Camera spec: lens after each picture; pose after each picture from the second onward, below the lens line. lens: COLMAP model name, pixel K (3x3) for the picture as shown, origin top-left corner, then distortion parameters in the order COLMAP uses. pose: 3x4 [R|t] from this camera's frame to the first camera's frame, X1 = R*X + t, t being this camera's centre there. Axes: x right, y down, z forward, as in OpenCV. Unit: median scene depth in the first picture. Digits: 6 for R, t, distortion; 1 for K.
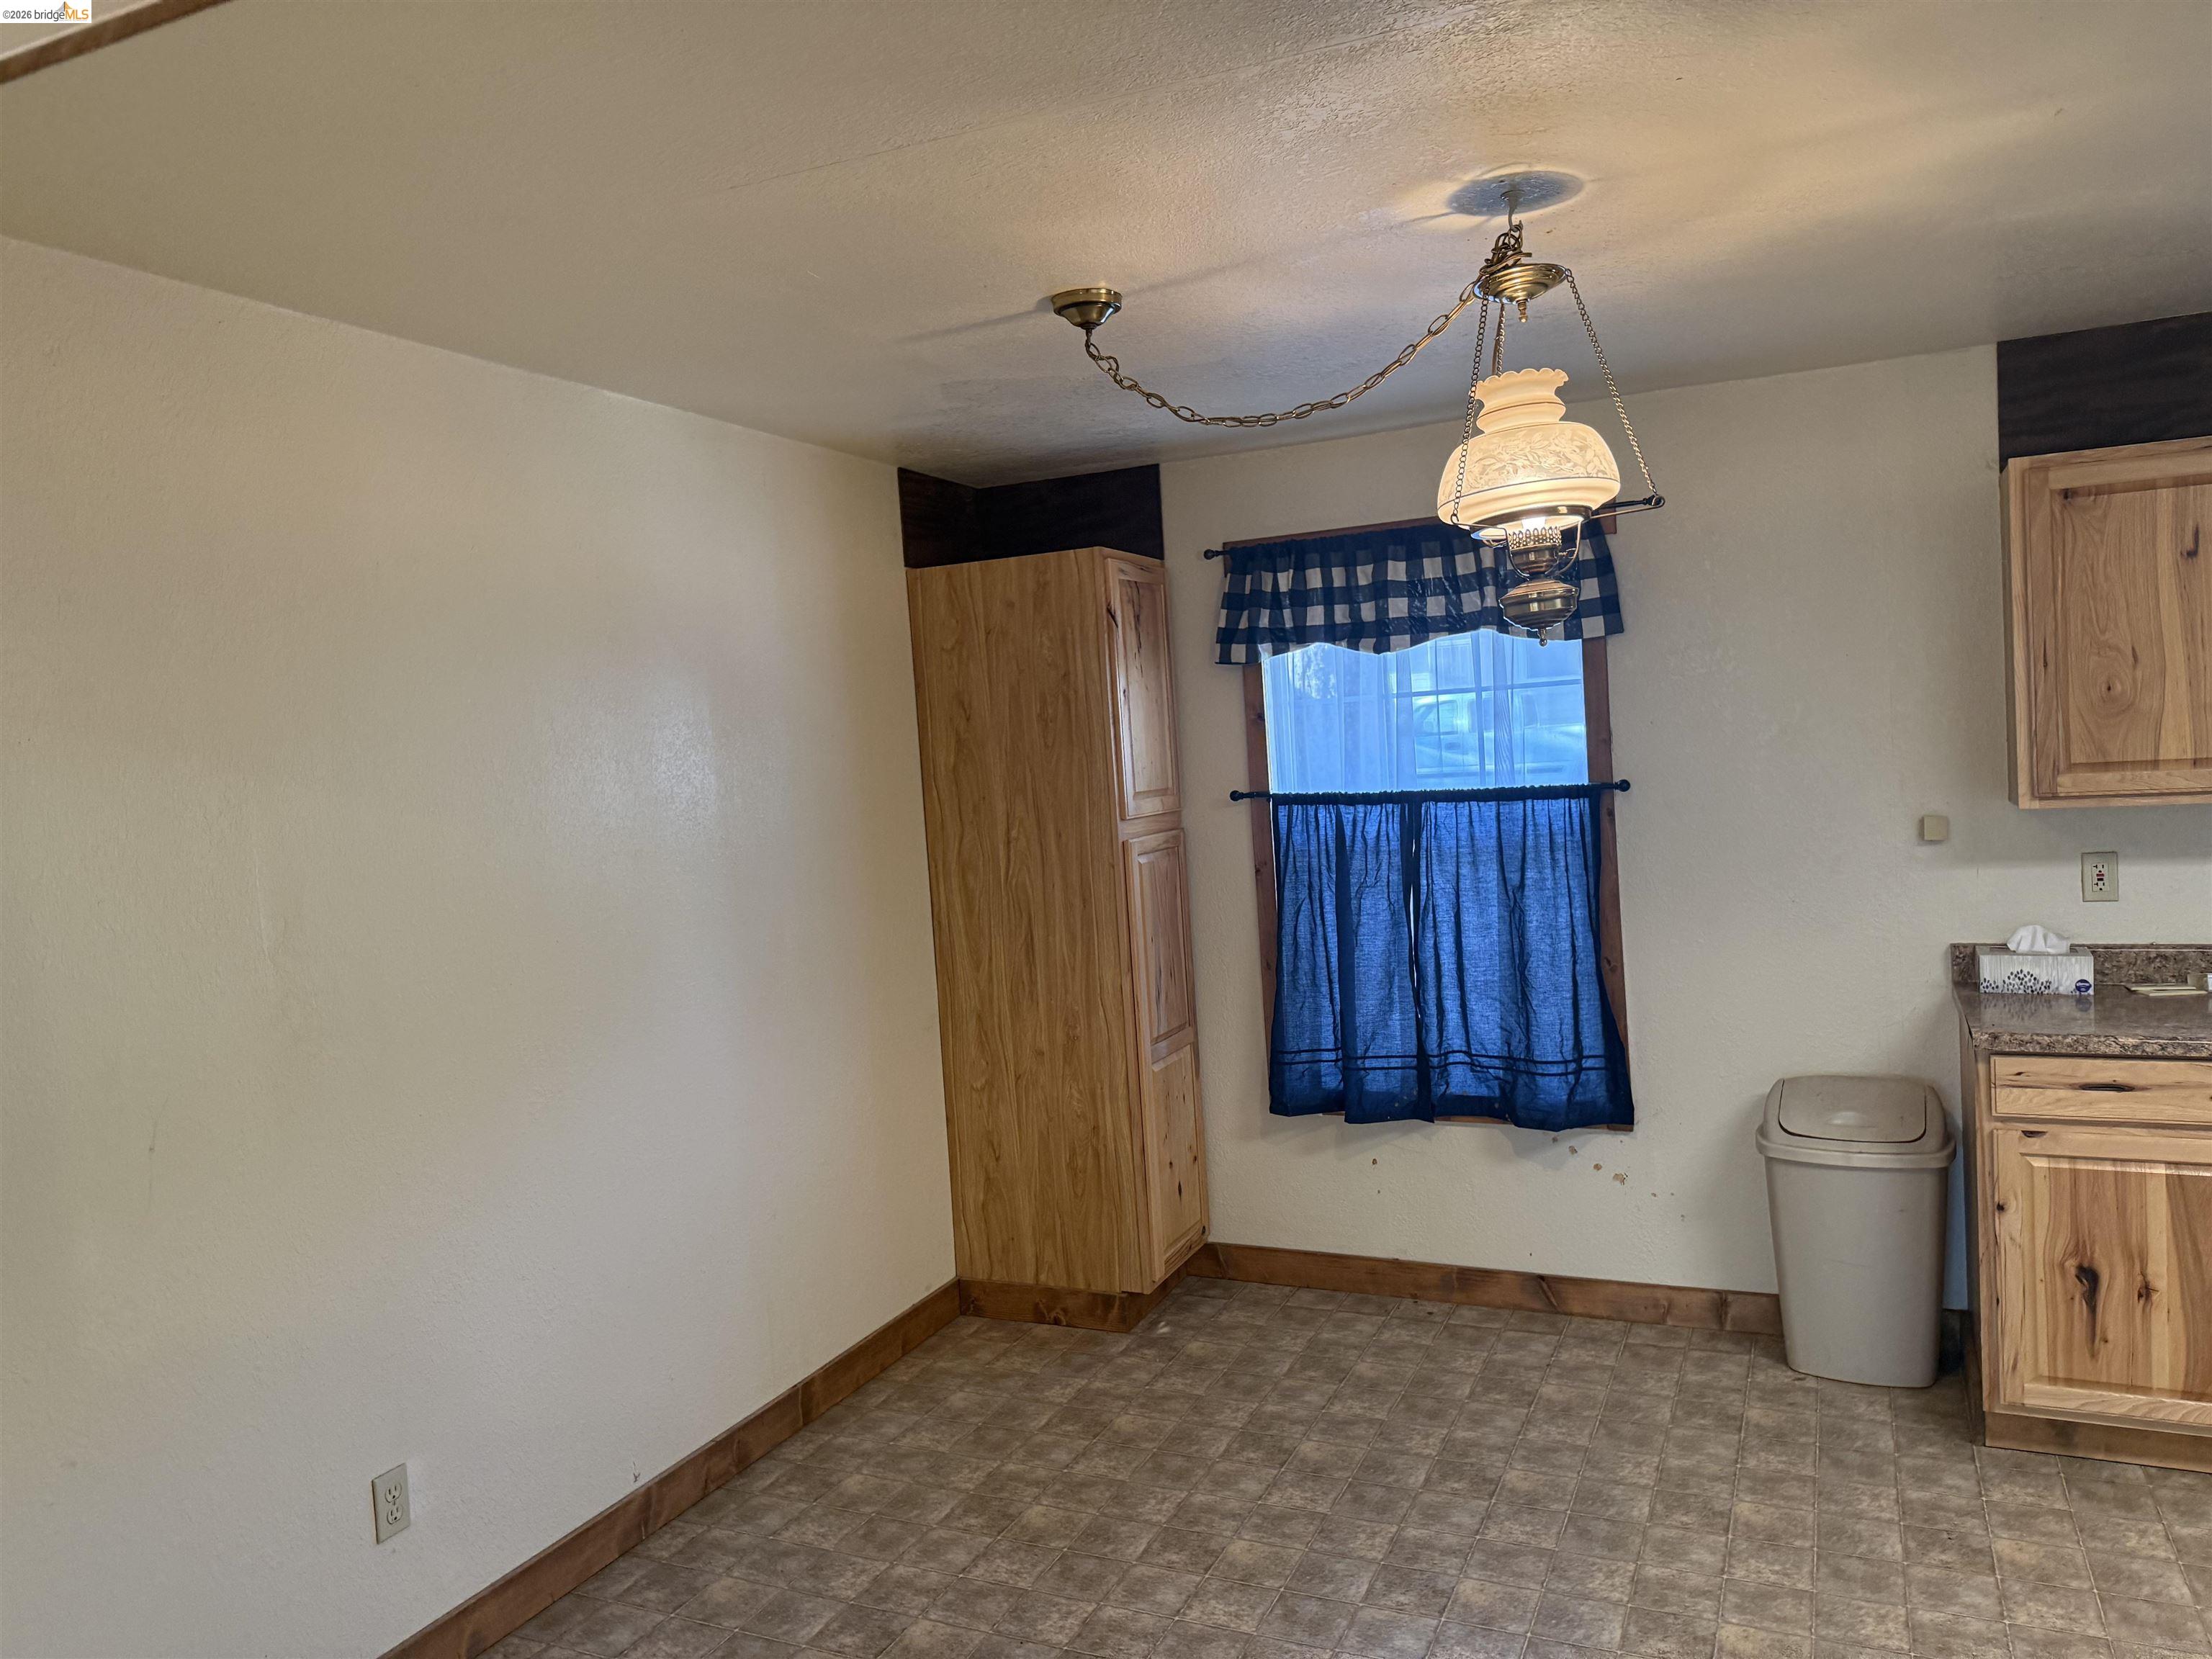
lens RADIAL K [[1555.2, 0, 1109.1], [0, 1555.2, 826.6], [0, 0, 1]] dist [-0.001320, -0.004098]
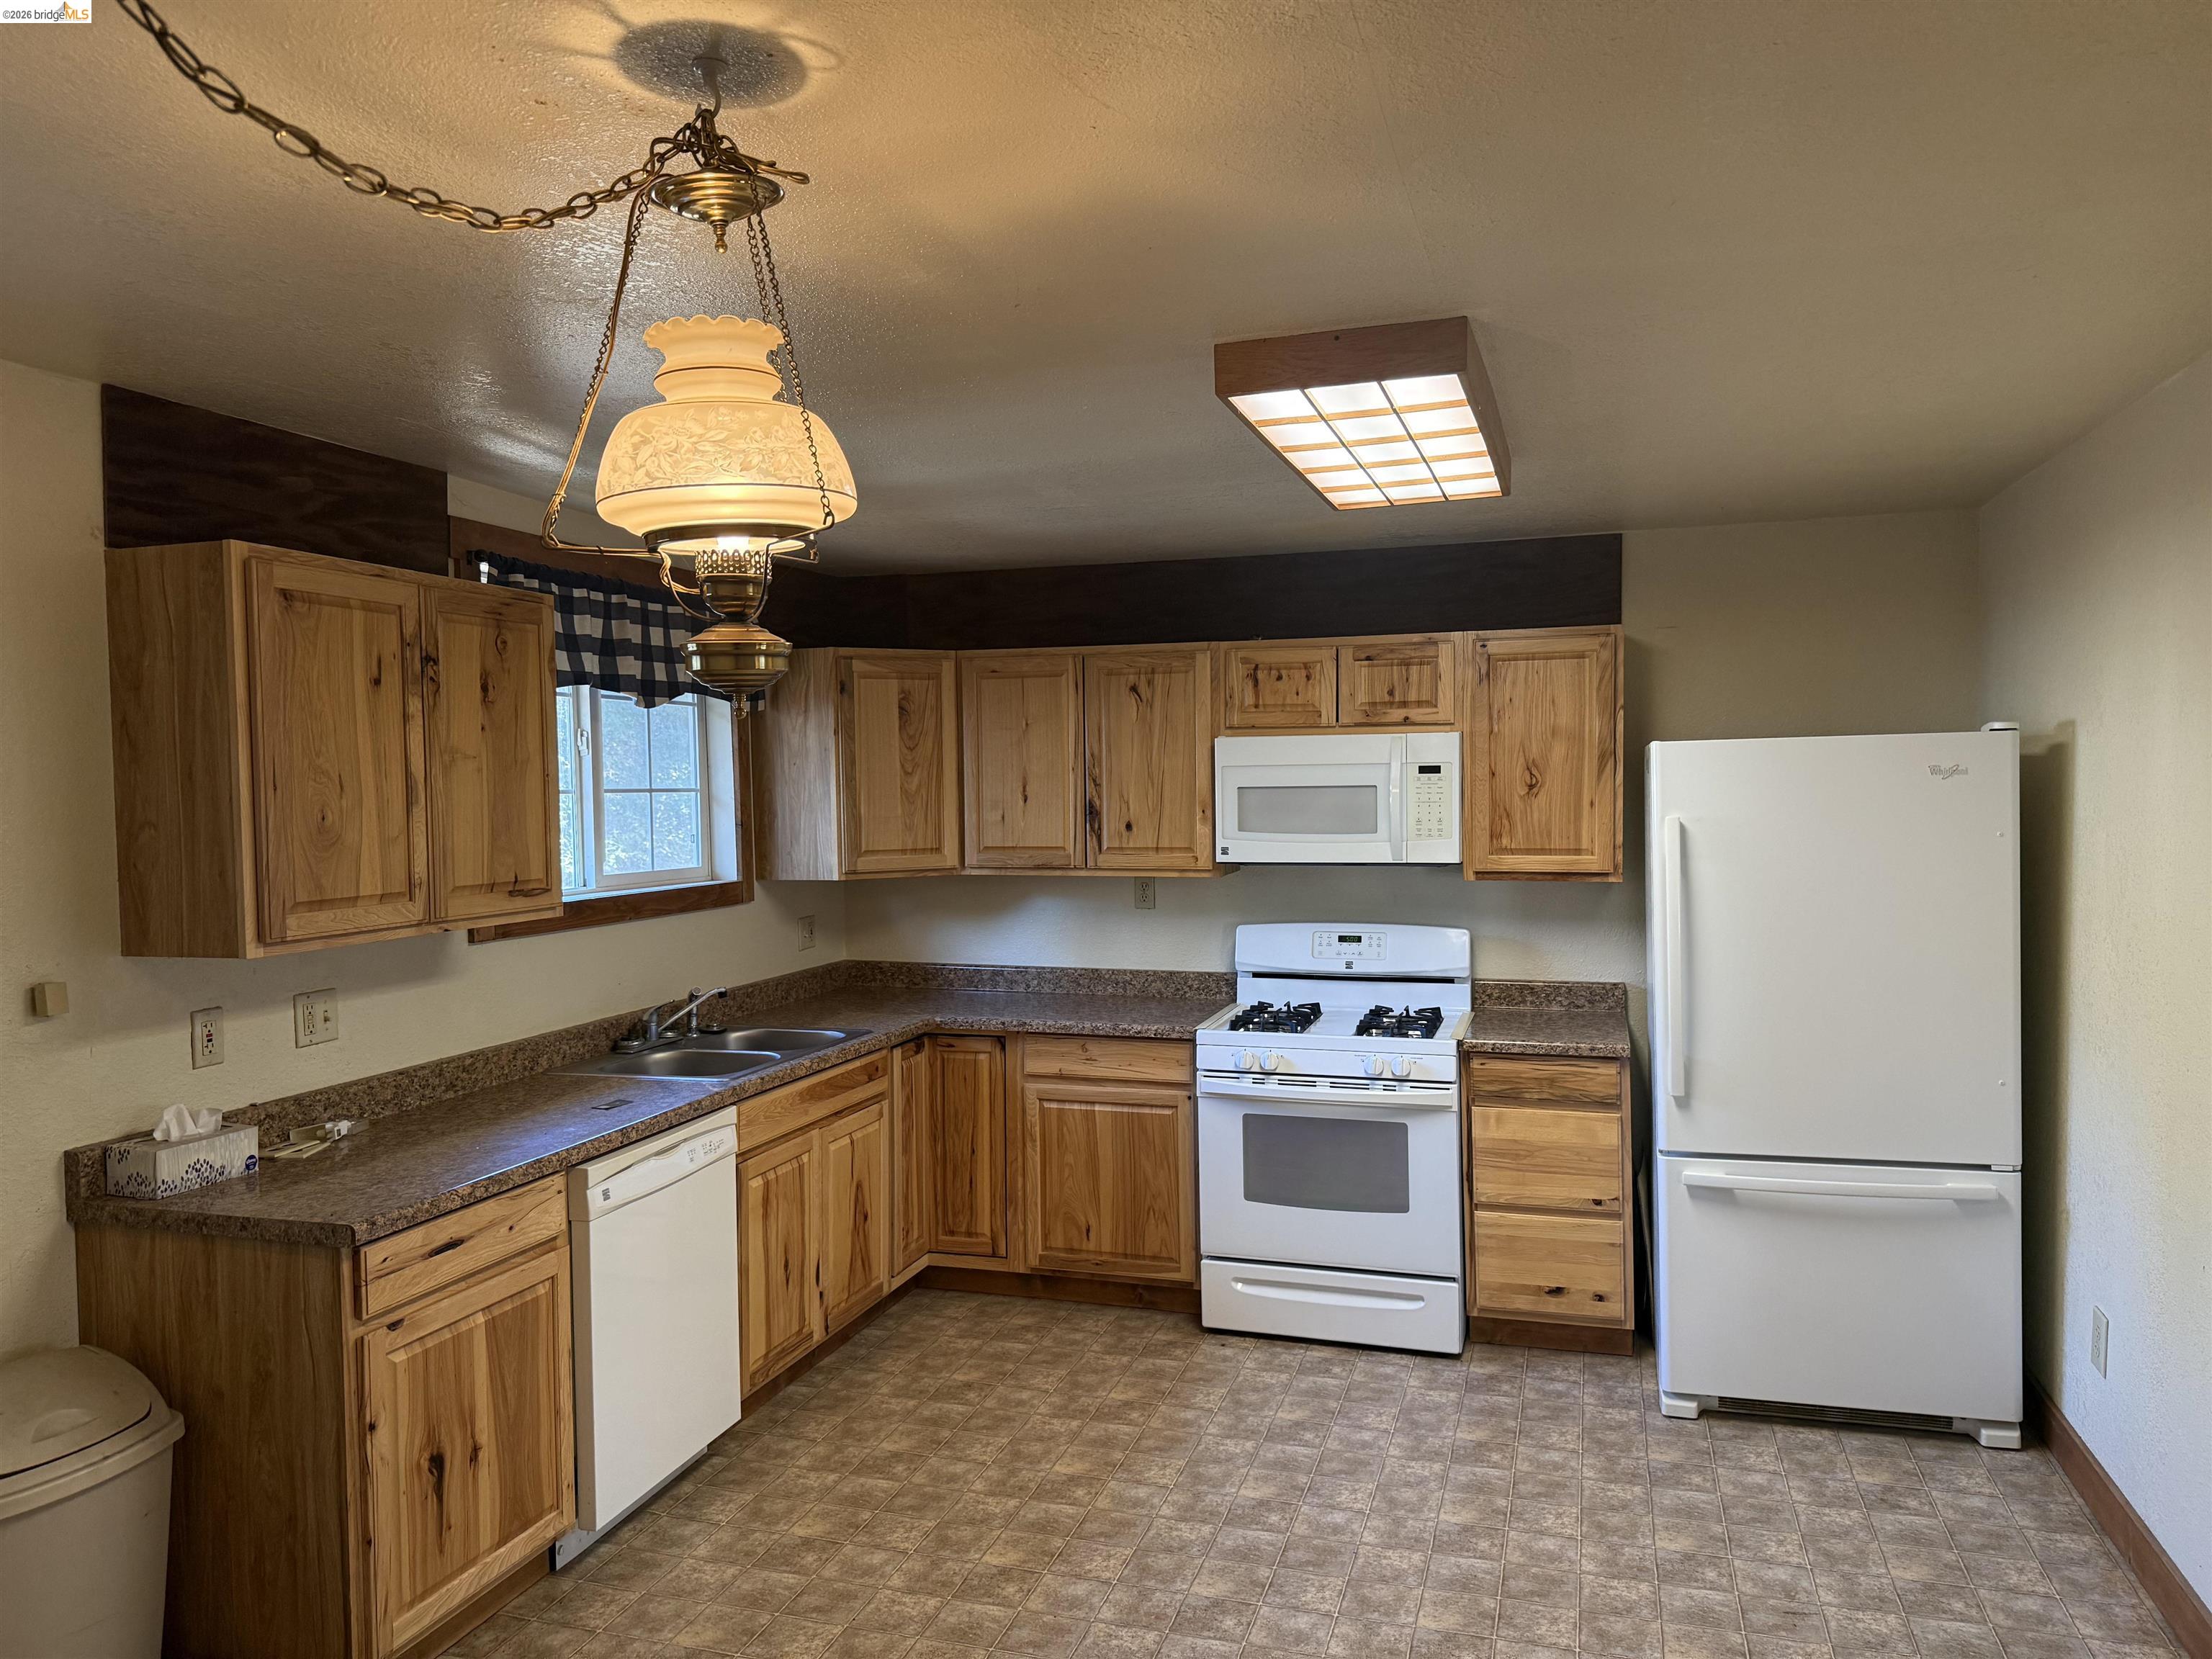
lens RADIAL K [[1555.2, 0, 1108.1], [0, 1555.2, 835.2], [0, 0, 1]] dist [-0.001320, -0.004098]
pose [[-0.138014, 0.028233, 0.990028, -0.324989], [0.078693, 0.996746, -0.017455, -0.028470], [-0.987299, 0.075499, -0.139786, 0.702404]]
